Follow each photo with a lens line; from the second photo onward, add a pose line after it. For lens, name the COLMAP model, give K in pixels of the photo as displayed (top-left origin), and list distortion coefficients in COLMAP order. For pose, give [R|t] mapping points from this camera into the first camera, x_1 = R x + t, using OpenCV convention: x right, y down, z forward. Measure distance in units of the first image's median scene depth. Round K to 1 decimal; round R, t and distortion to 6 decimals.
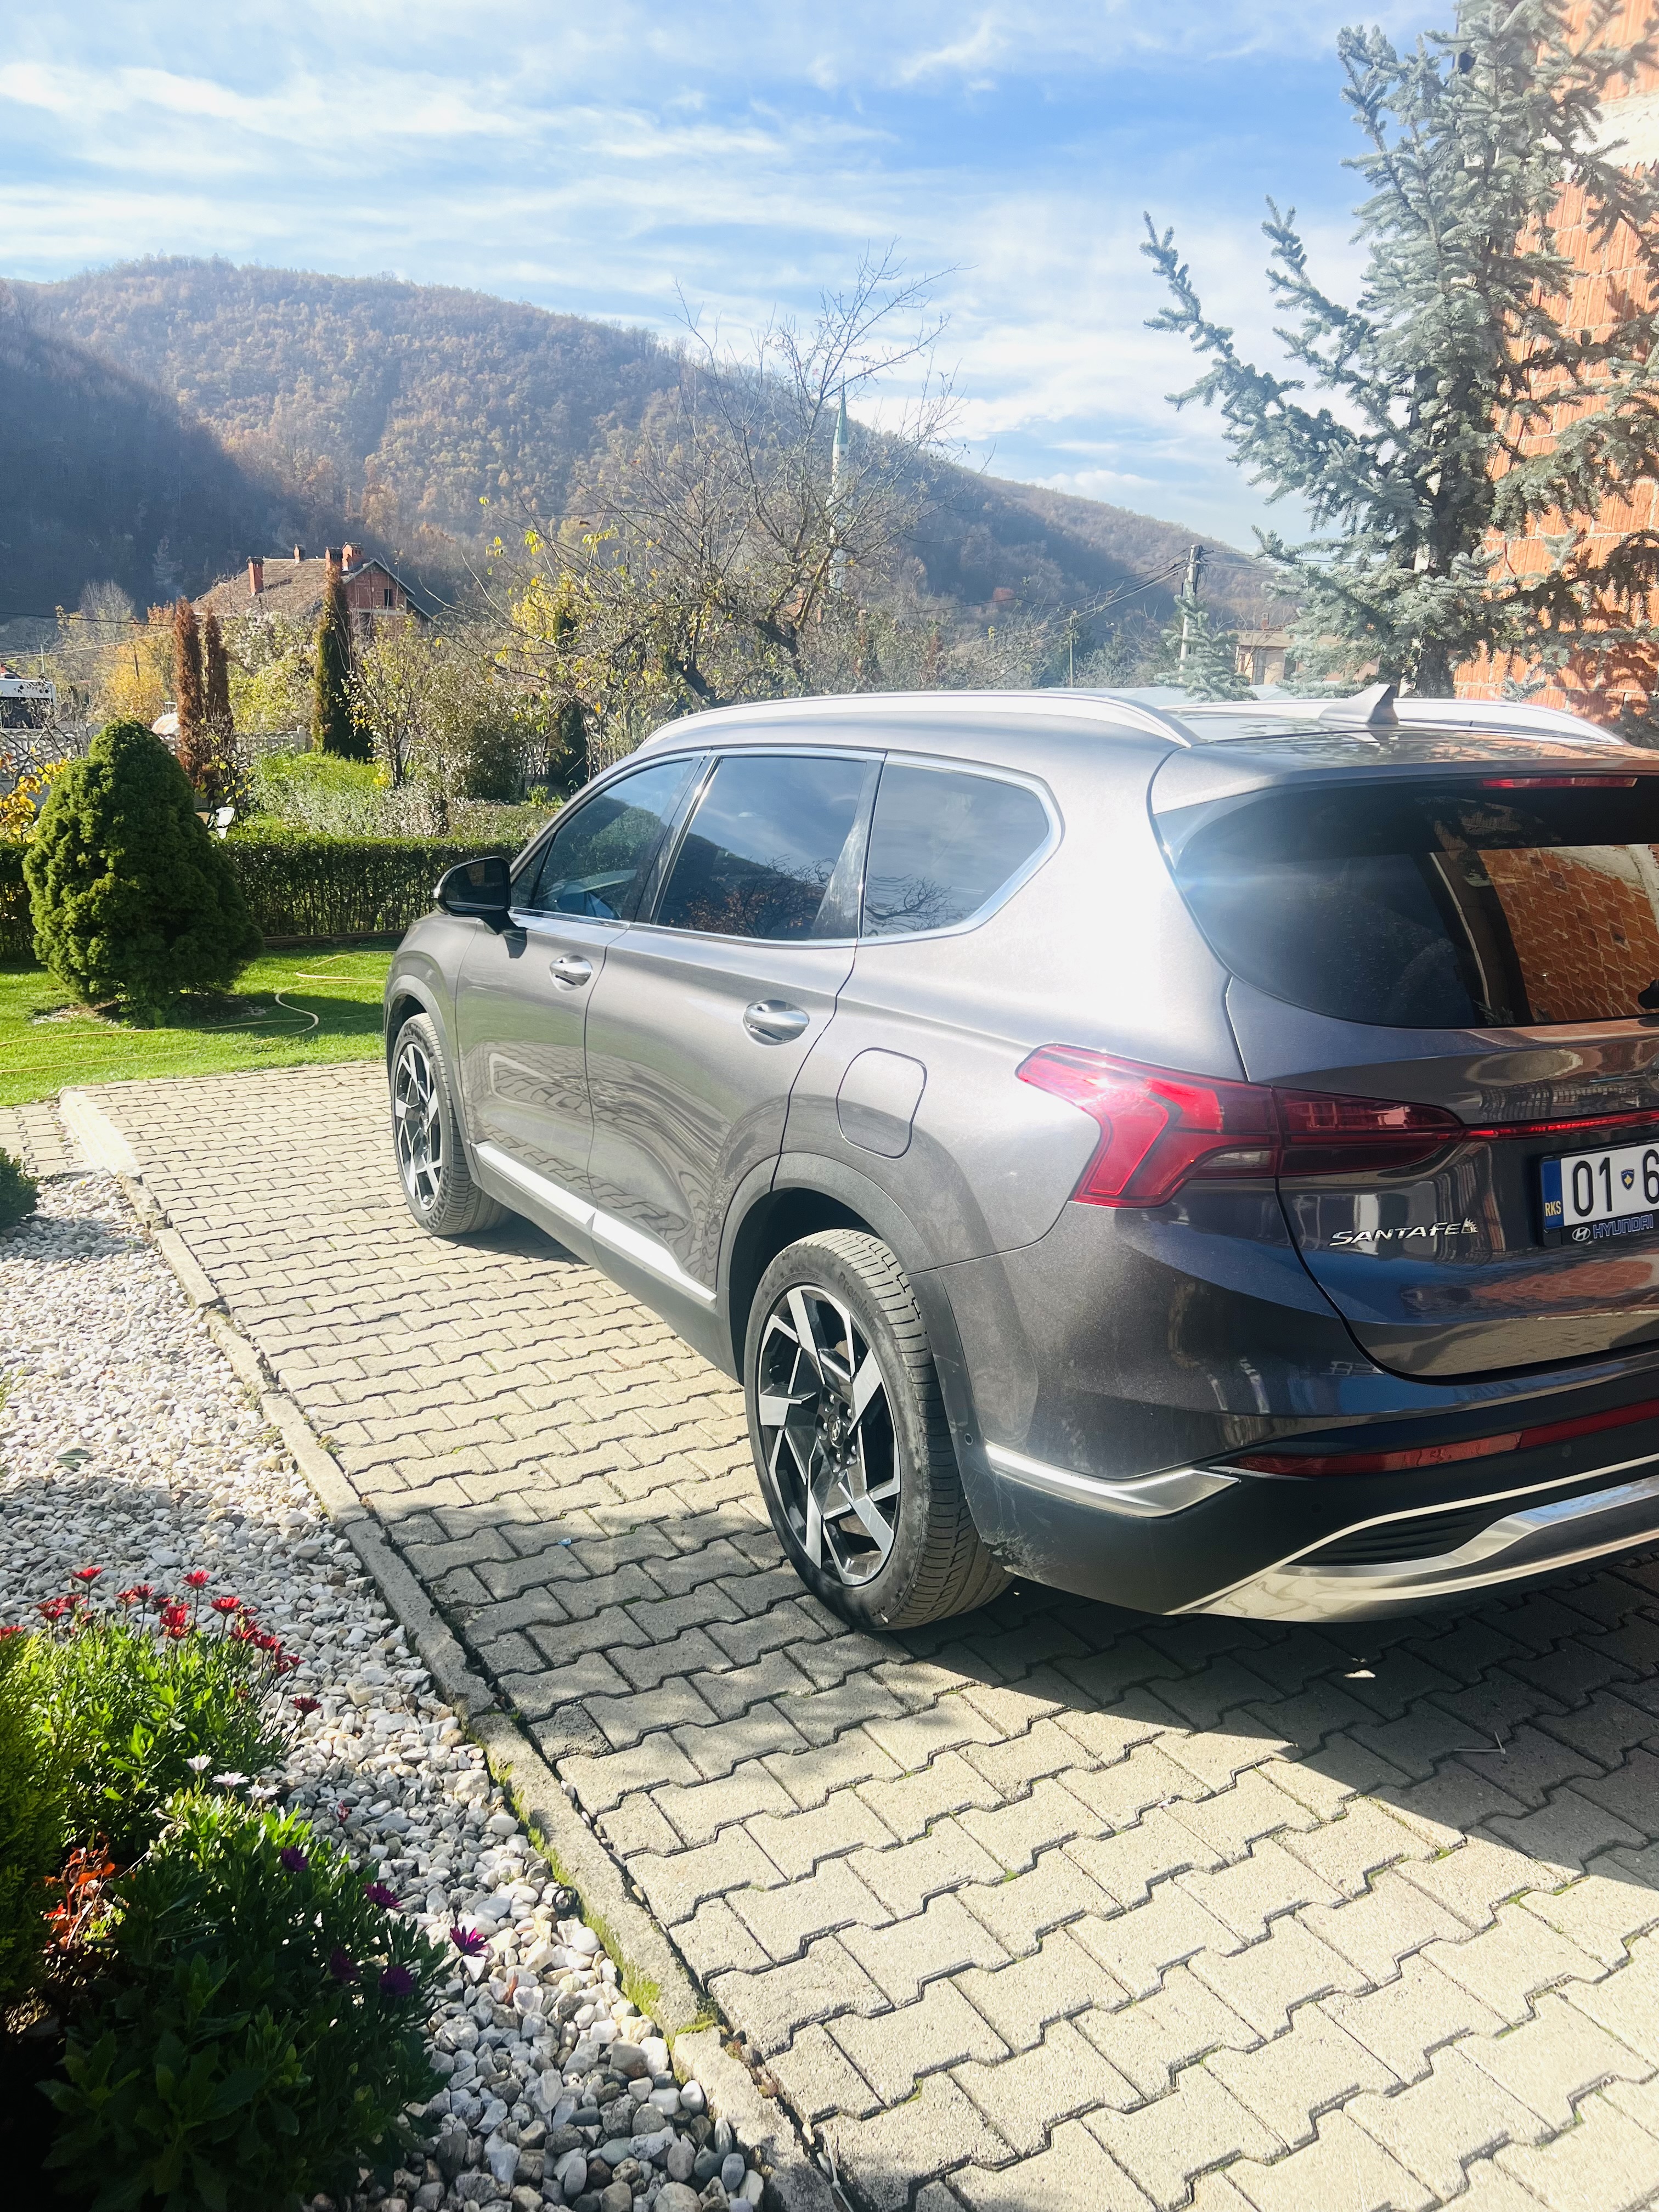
lens RADIAL K [[1648.0, 0, 829.5], [0, 1648.0, 1106.0], [0, 0, 1]] dist [0.076192, -0.090327]
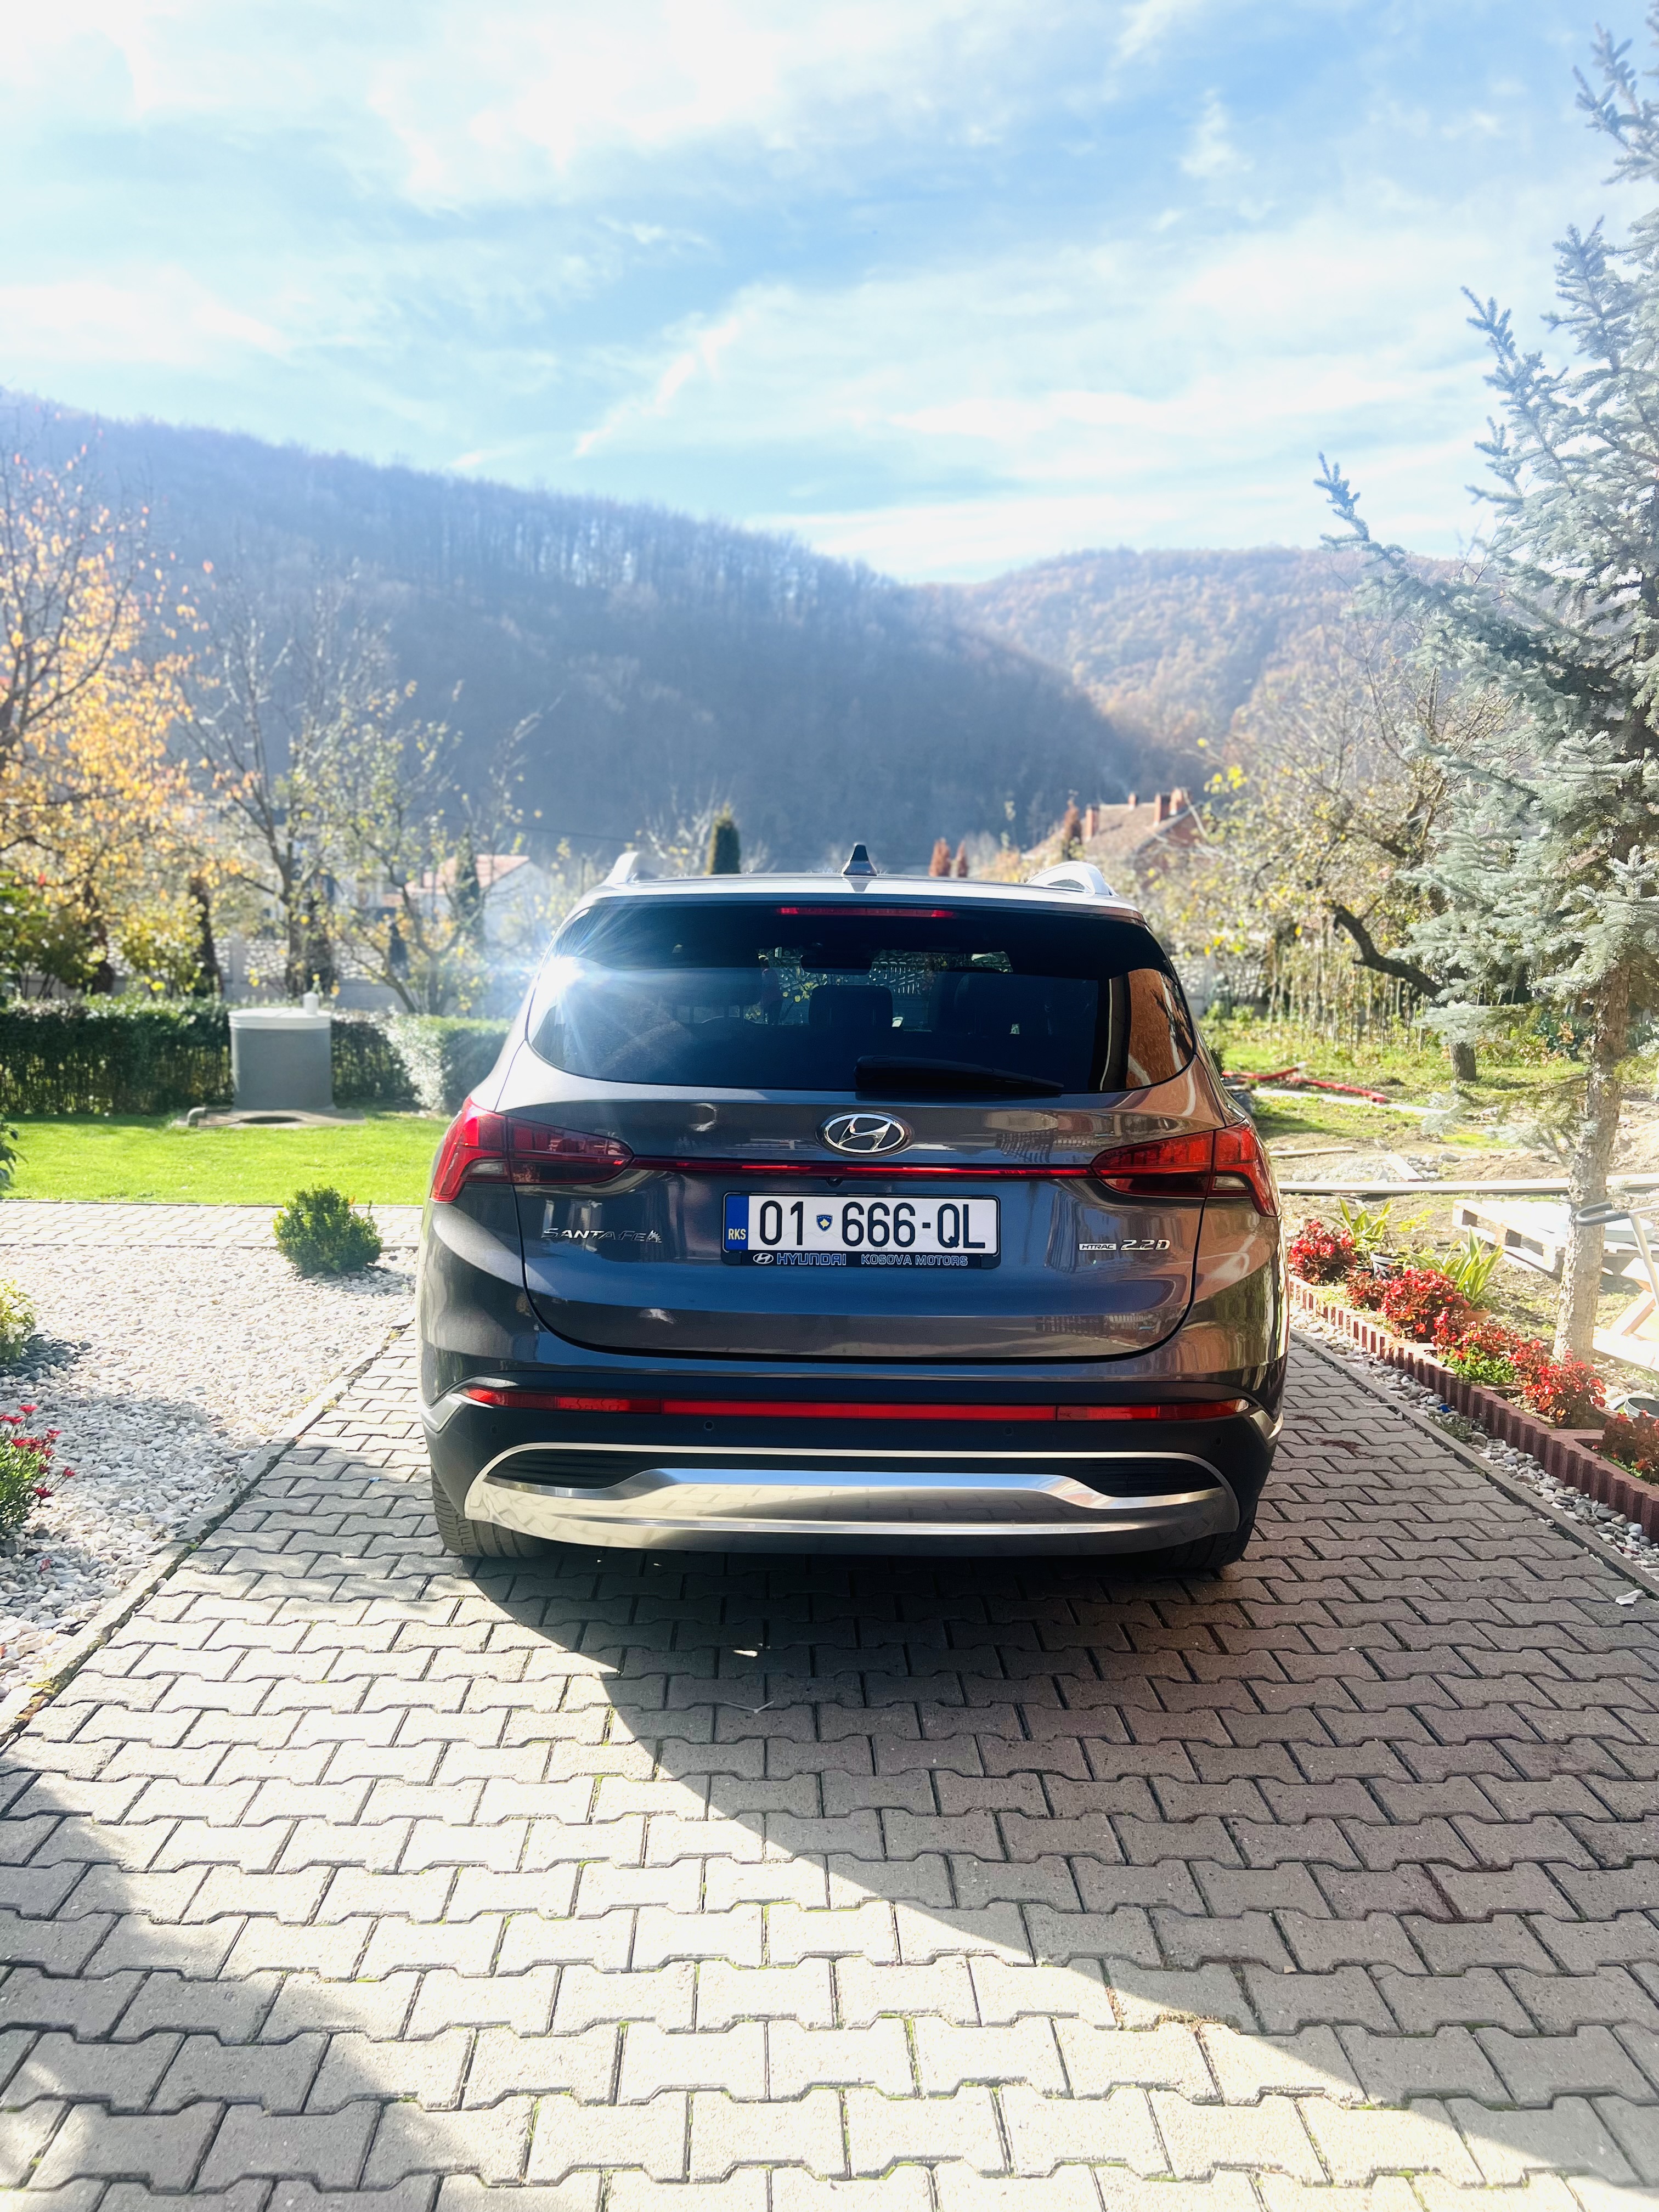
lens RADIAL K [[1664.9, 0, 829.5], [0, 1664.9, 1106.0], [0, 0, 1]] dist [0.036653, -0.000441]
pose [[0.880220, 0.050297, -0.471893, 0.762358], [-0.114384, 0.987537, -0.108103, 0.065908], [0.460574, 0.149131, 0.875004, -0.059641]]
